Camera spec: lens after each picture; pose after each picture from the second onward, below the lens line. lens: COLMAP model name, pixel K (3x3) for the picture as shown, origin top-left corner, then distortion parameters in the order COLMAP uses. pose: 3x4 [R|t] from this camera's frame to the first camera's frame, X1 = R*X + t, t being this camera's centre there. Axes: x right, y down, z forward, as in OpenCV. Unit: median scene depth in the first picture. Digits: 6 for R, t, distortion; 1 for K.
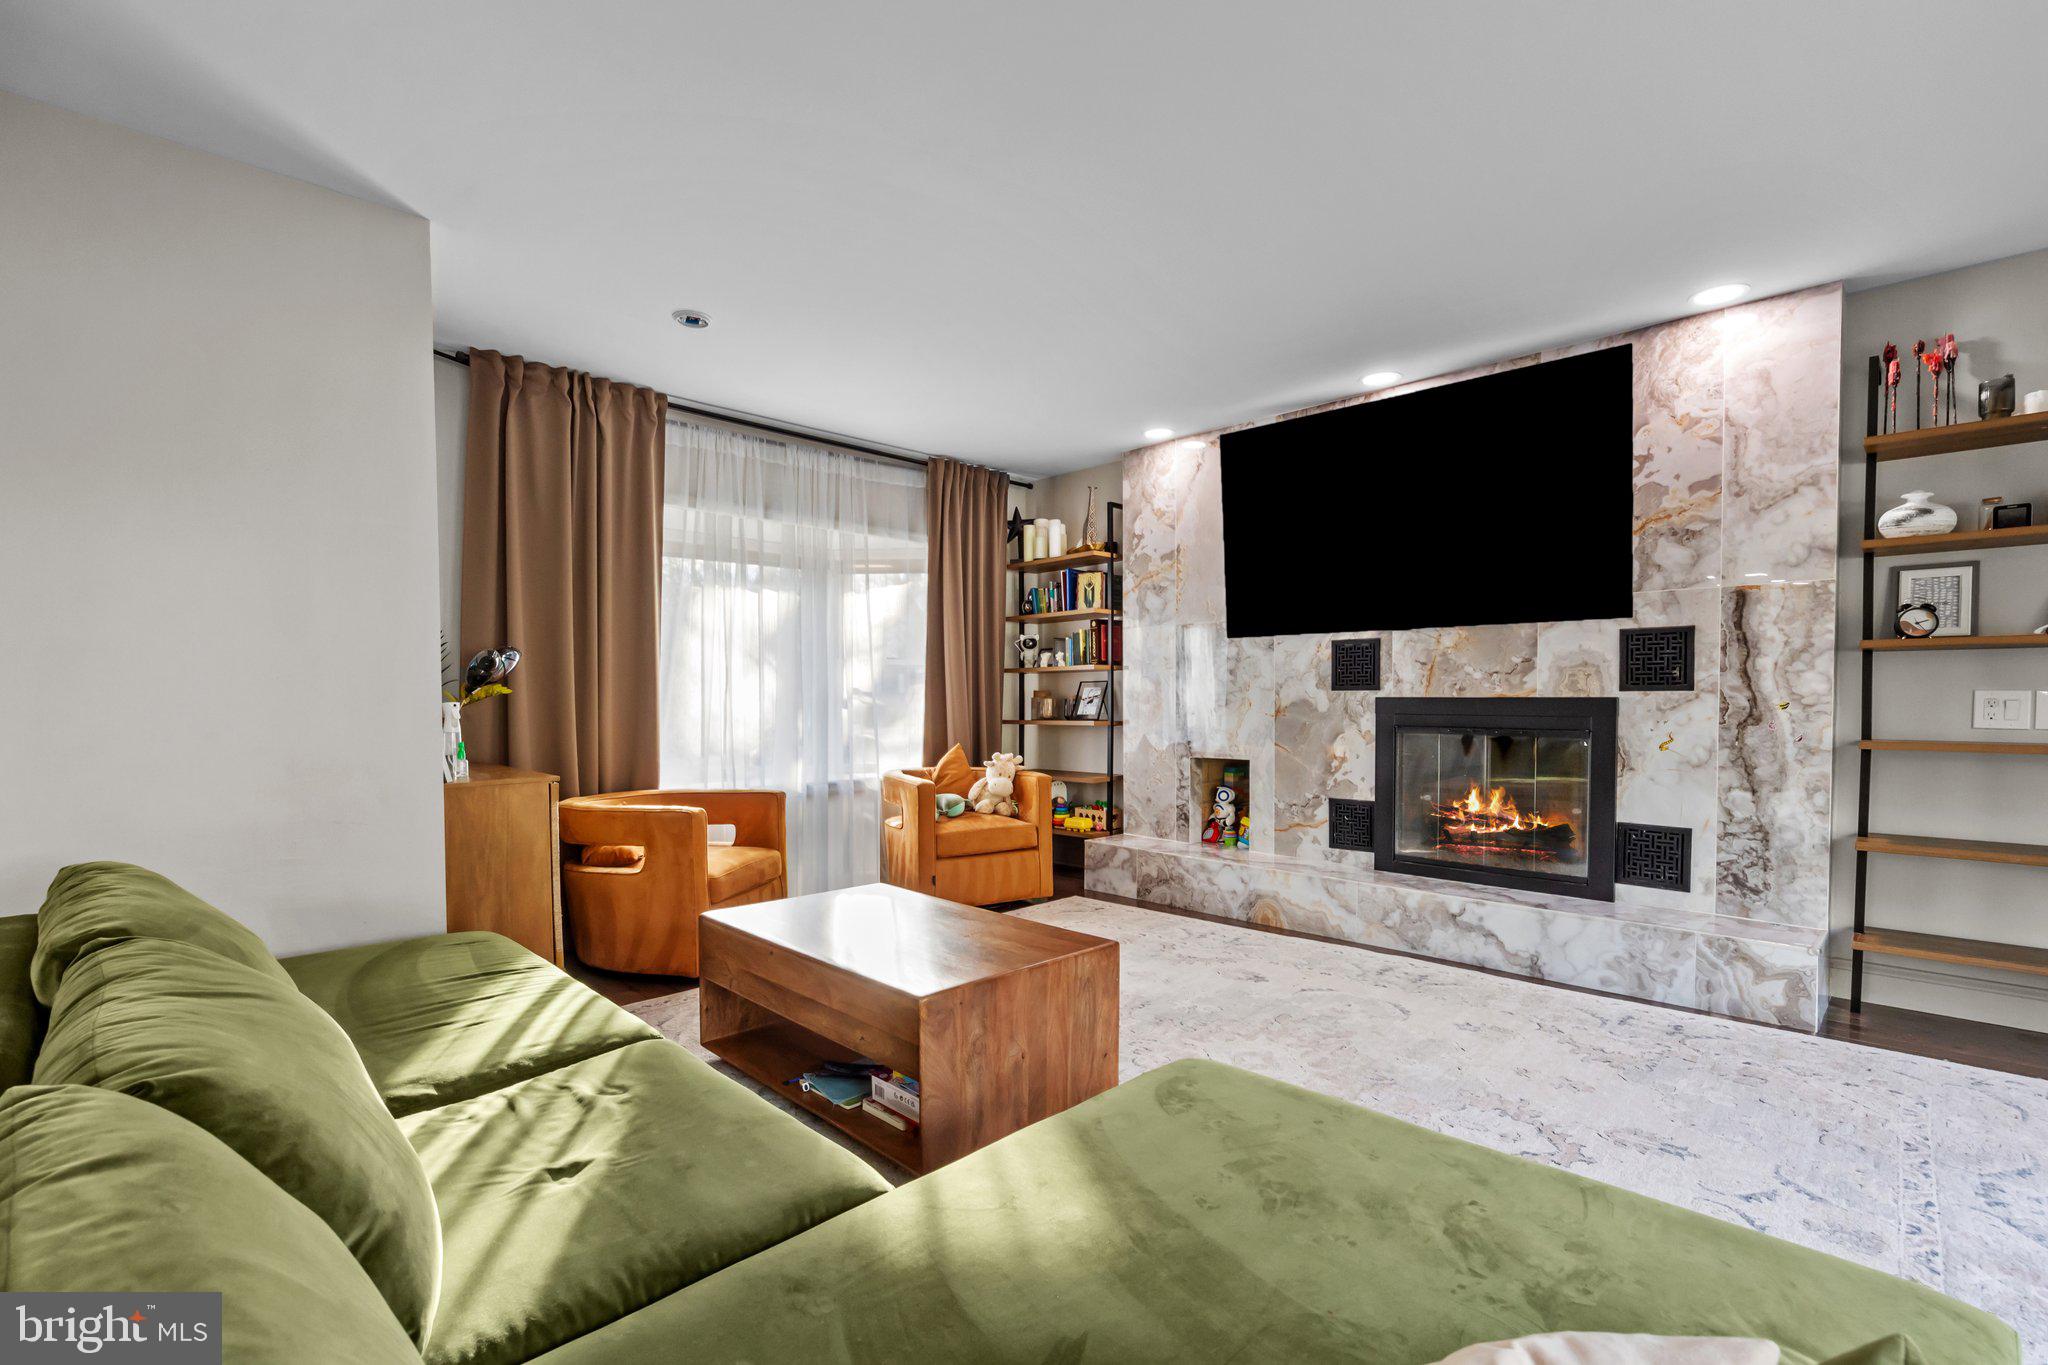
lens RADIAL K [[921.5, 0, 1022.2], [0, 921.5, 699.3], [0, 0, 1]] dist [-0.003393, -0.000058]
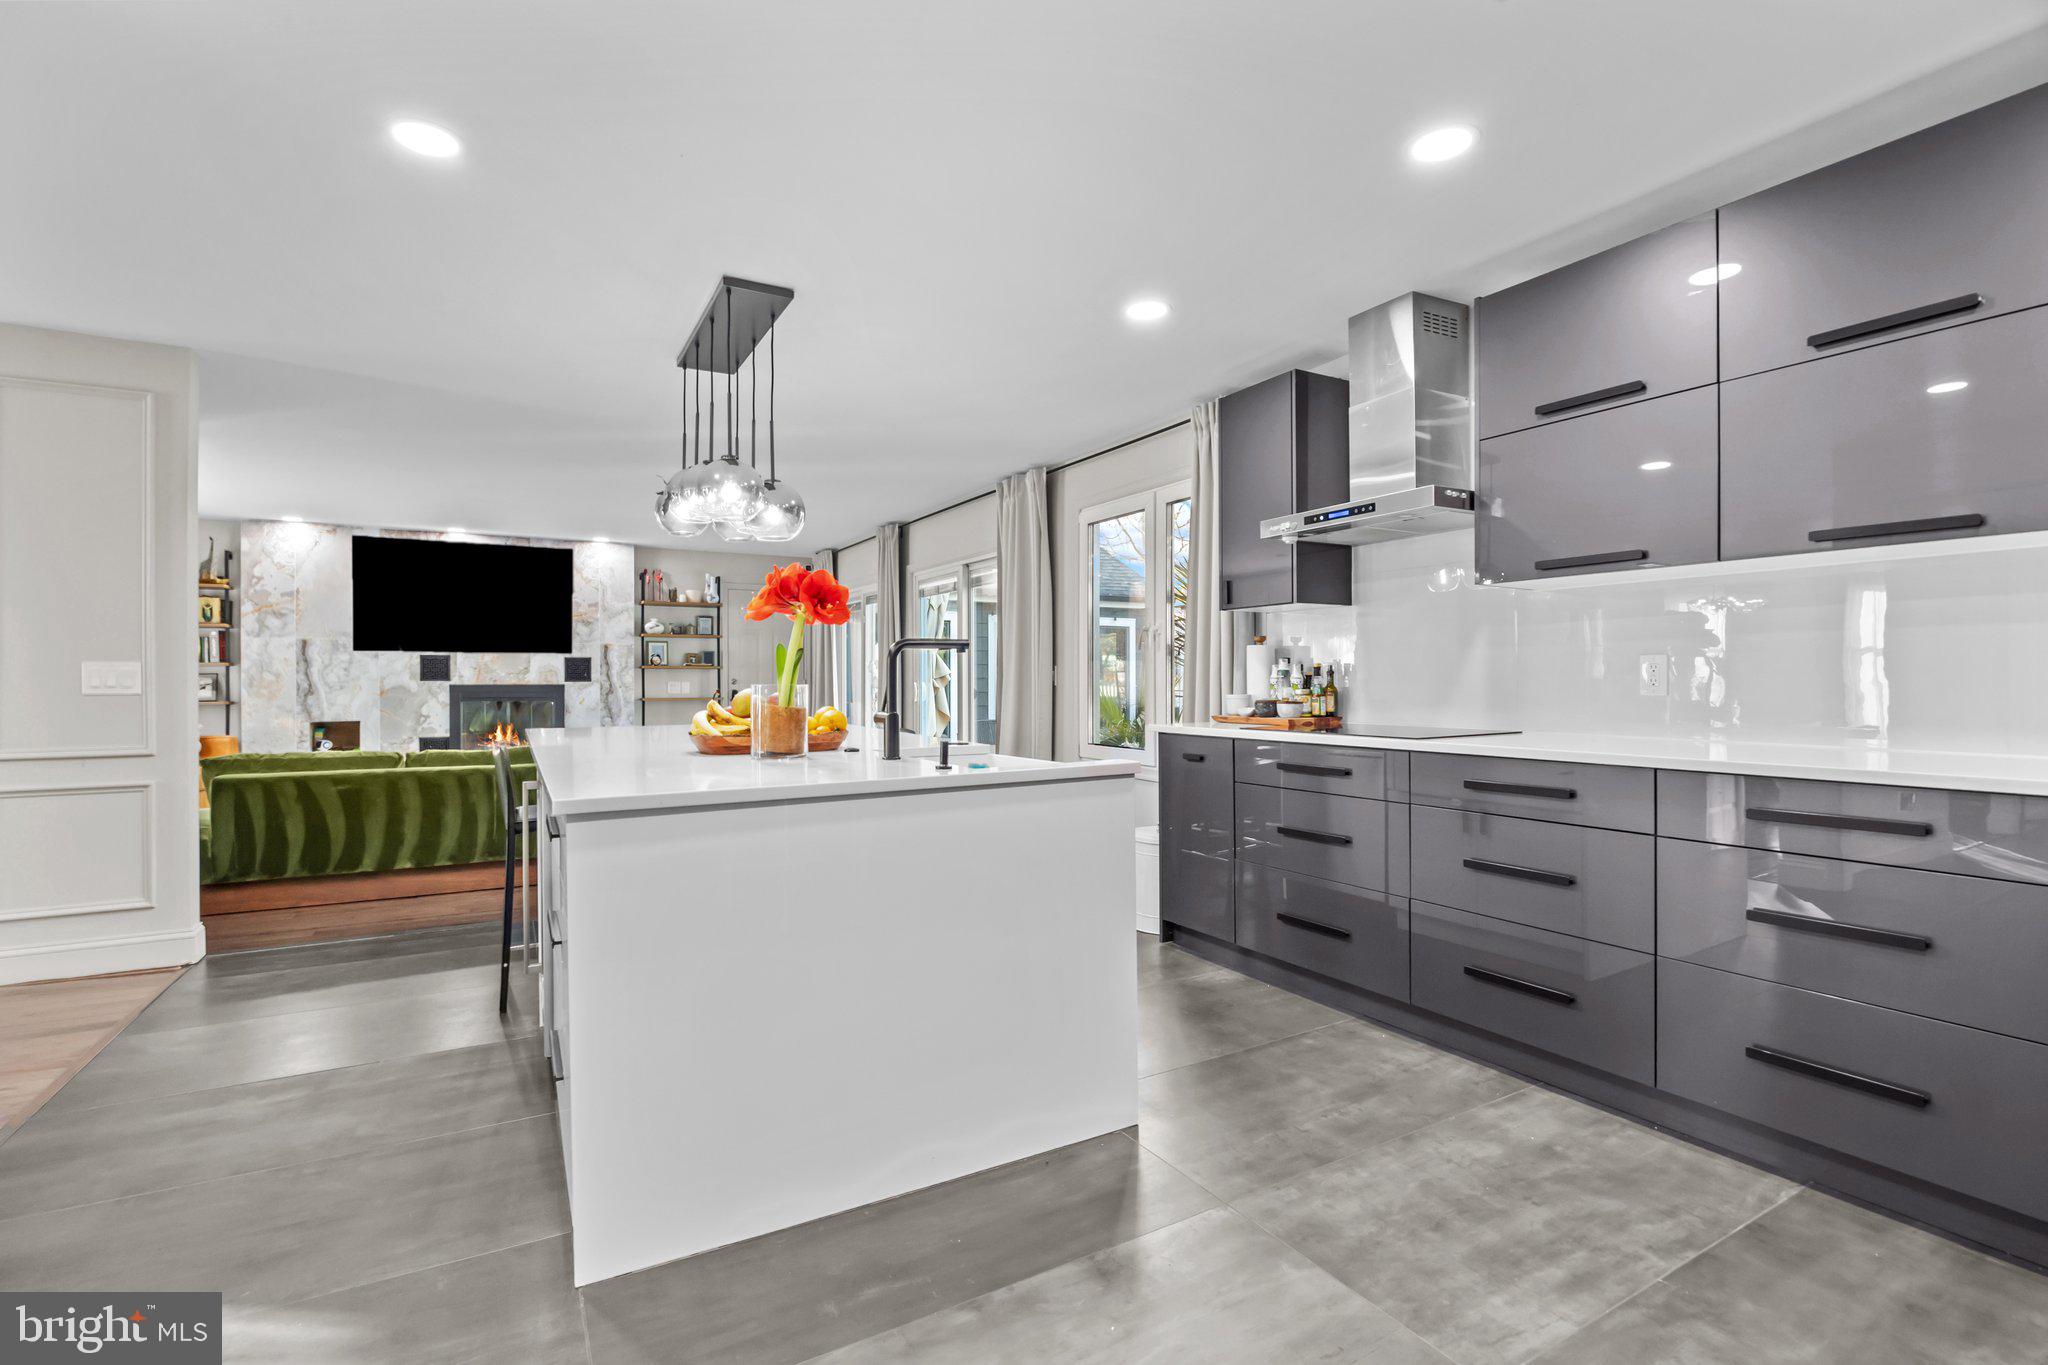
lens RADIAL K [[944.7, 0, 1023.4], [0, 944.7, 685.8], [0, 0, 1]] dist [-0.003049, -0.000272]
pose [[0.263707, -0.002358, 0.964600, -1.468163], [0.005417, 0.999985, 0.000964, 0.006415], [-0.964588, 0.004971, 0.263715, -0.867456]]
